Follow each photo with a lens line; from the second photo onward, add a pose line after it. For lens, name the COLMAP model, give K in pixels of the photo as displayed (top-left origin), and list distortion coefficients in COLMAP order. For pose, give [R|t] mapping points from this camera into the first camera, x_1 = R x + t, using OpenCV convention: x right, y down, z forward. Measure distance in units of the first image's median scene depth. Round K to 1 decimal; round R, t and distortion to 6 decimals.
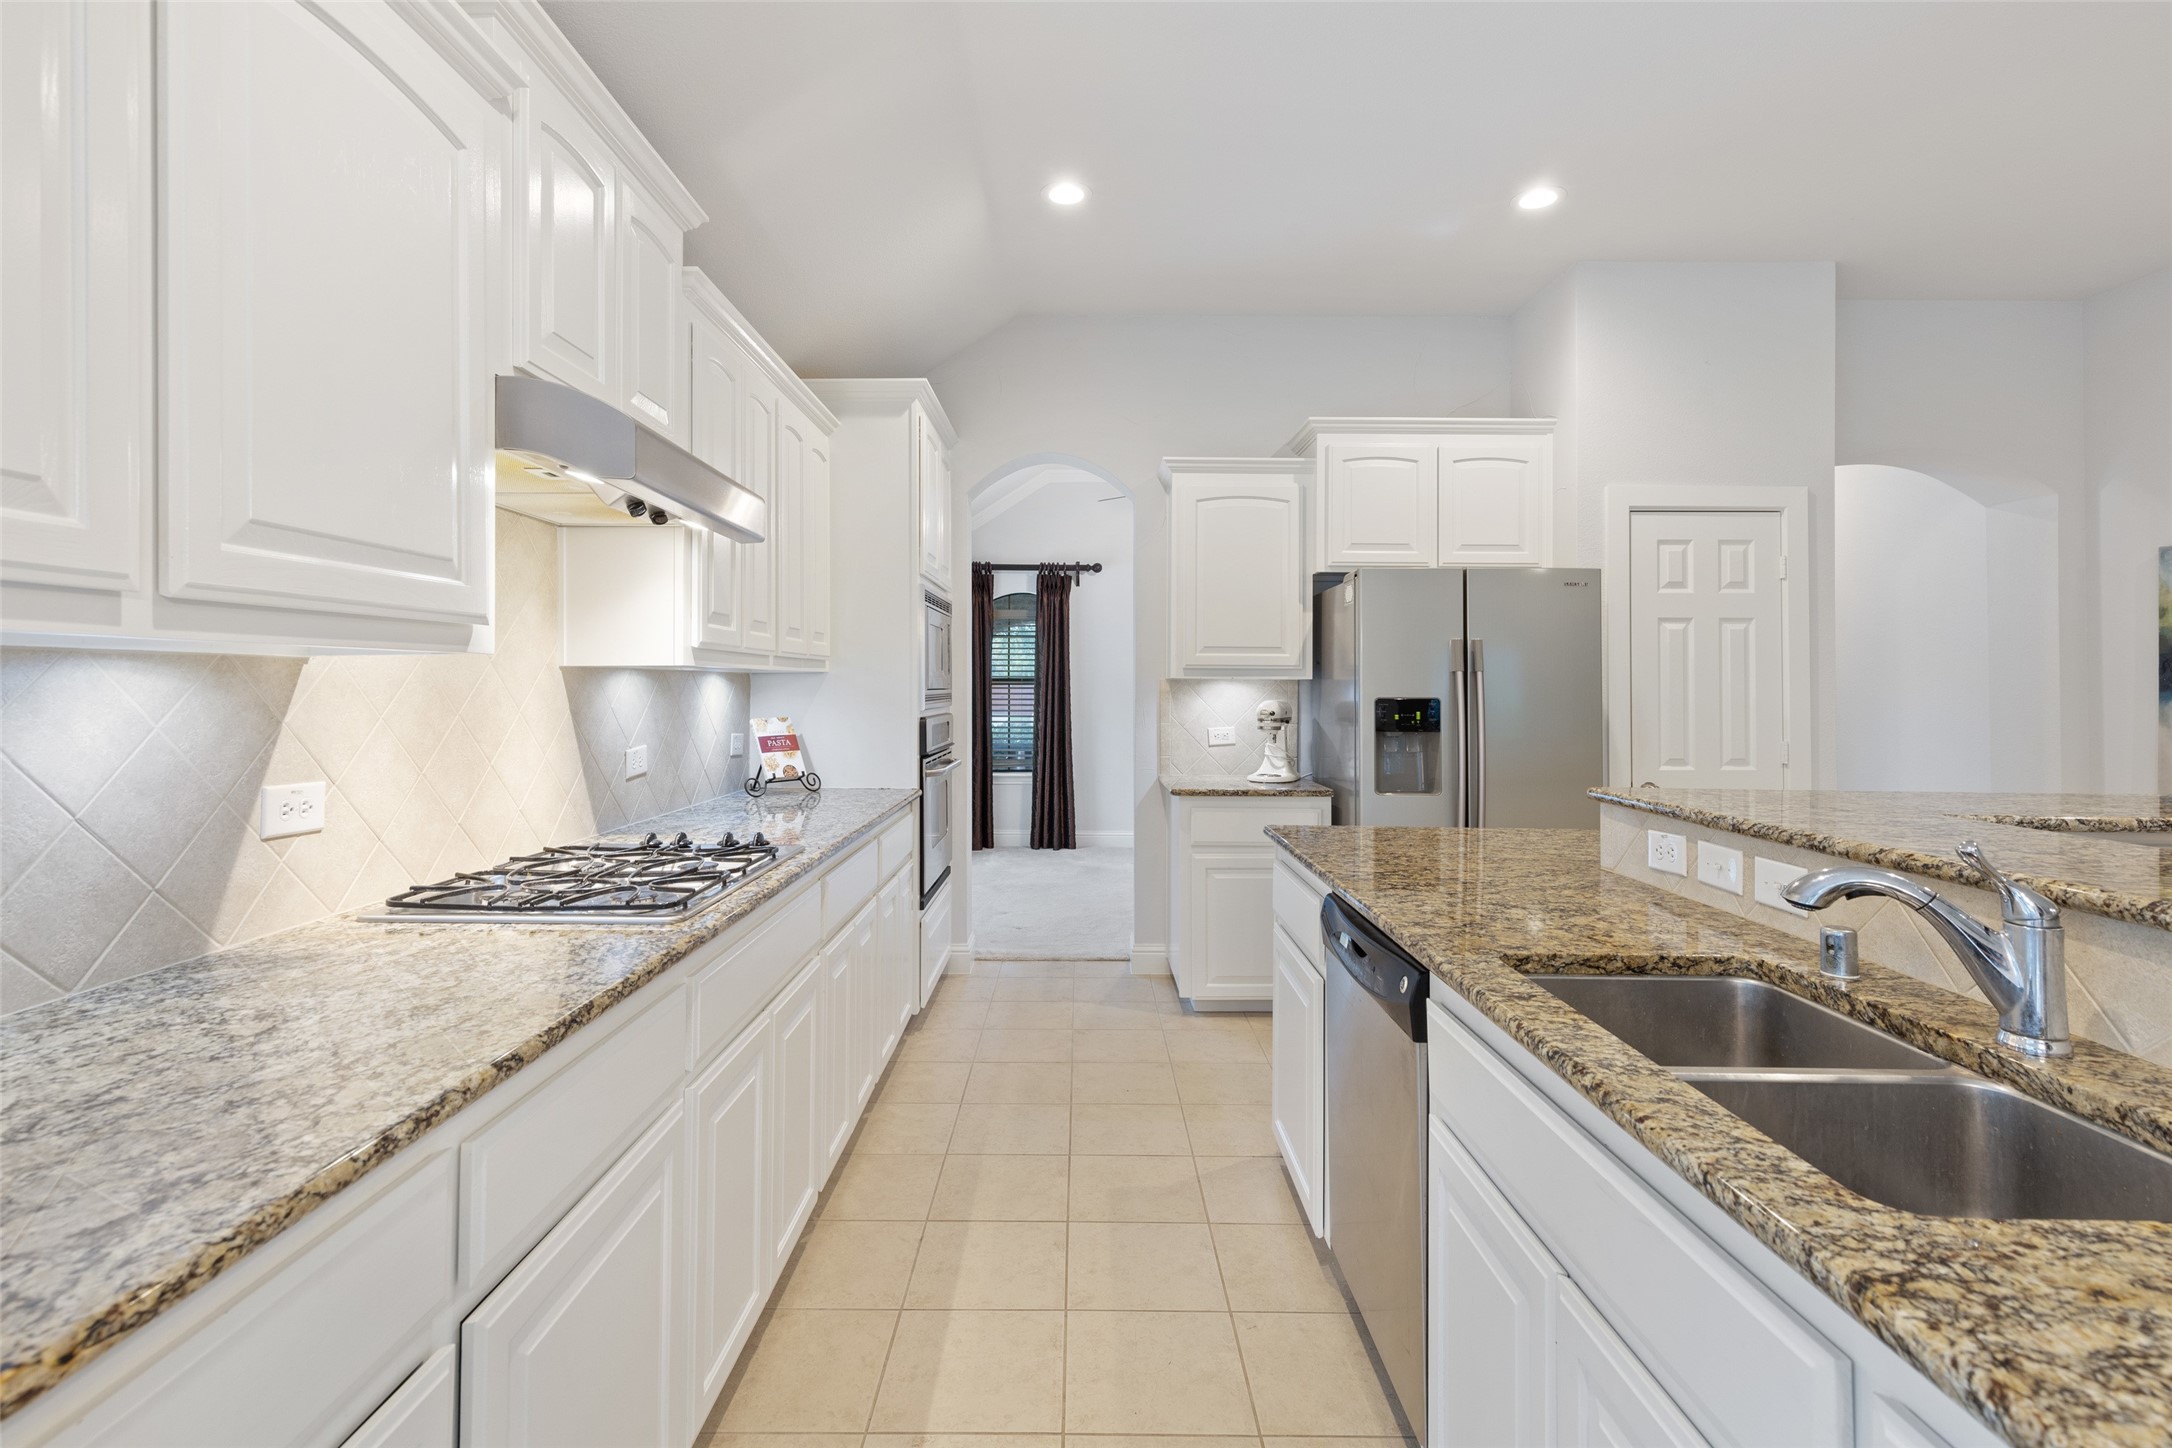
lens RADIAL K [[982.4, 0, 1078.2], [0, 982.4, 690.4], [0, 0, 1]] dist [0.006633, -0.001023]
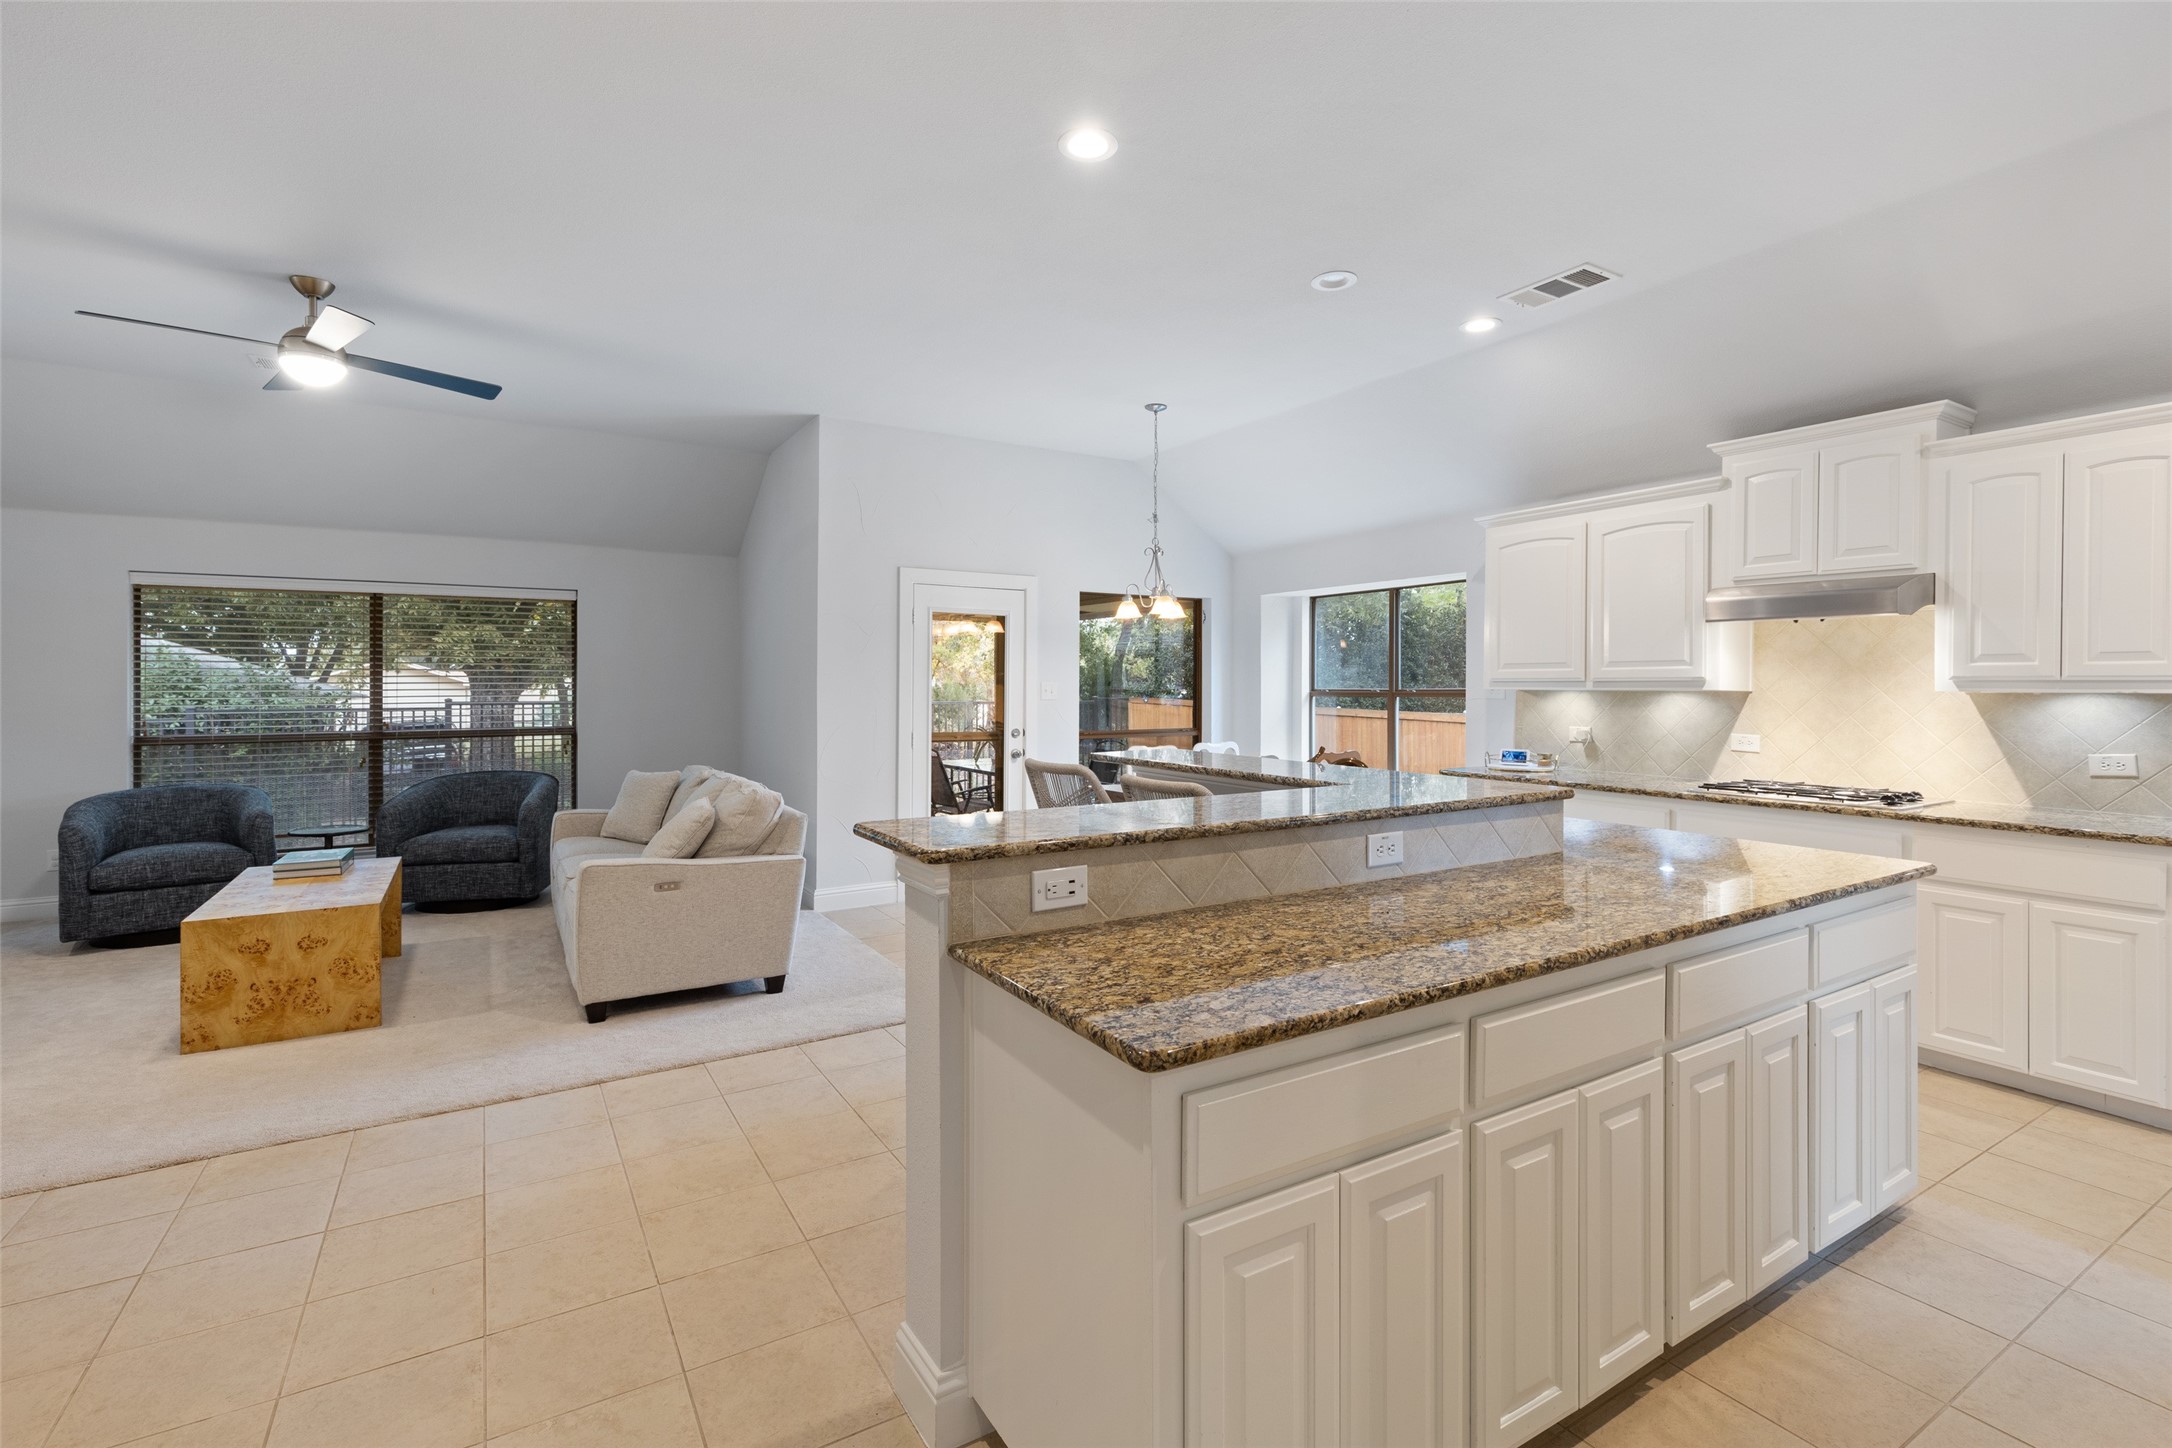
lens RADIAL K [[982.4, 0, 1101.0], [0, 982.4, 701.6], [0, 0, 1]] dist [0.006633, -0.001023]
pose [[-0.844934, 0.002323, -0.534865, 1.020016], [-0.010432, 0.999729, 0.020821, -0.018942], [0.534769, 0.023172, -0.844681, 1.045997]]
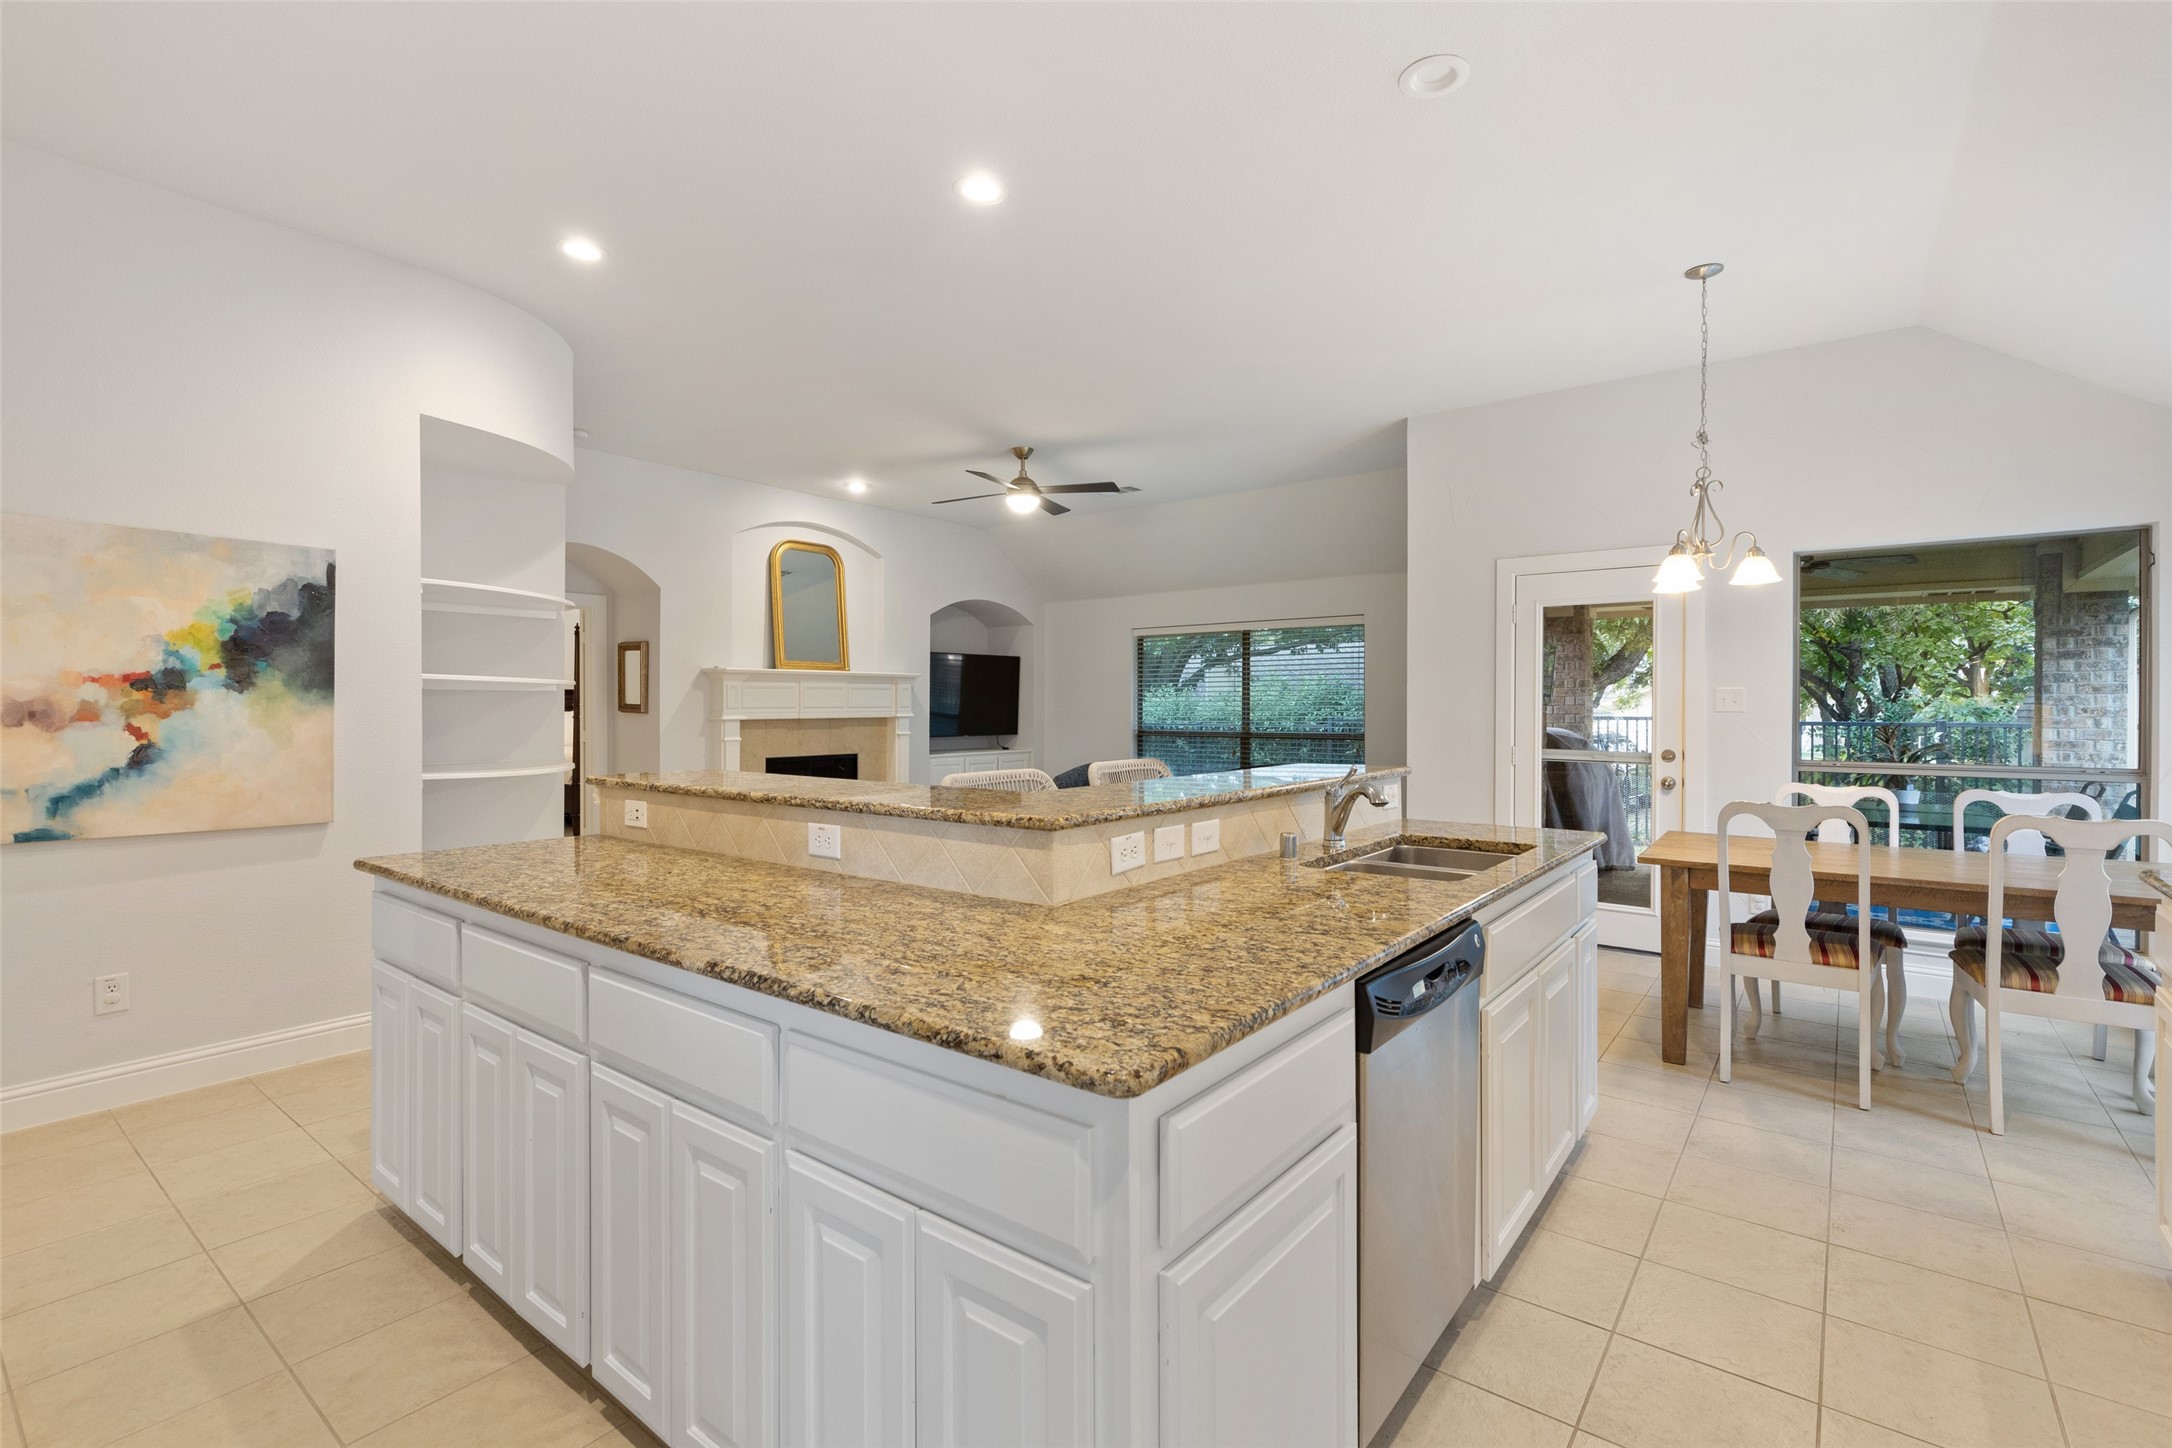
lens RADIAL K [[982.4, 0, 1089.0], [0, 982.4, 710.7], [0, 0, 1]] dist [0.006633, -0.001023]
pose [[-0.796424, -0.010689, 0.604644, 0.000682], [-0.001070, 0.999867, 0.016267, -0.005144], [-0.604738, 0.012308, -0.796330, 1.004661]]
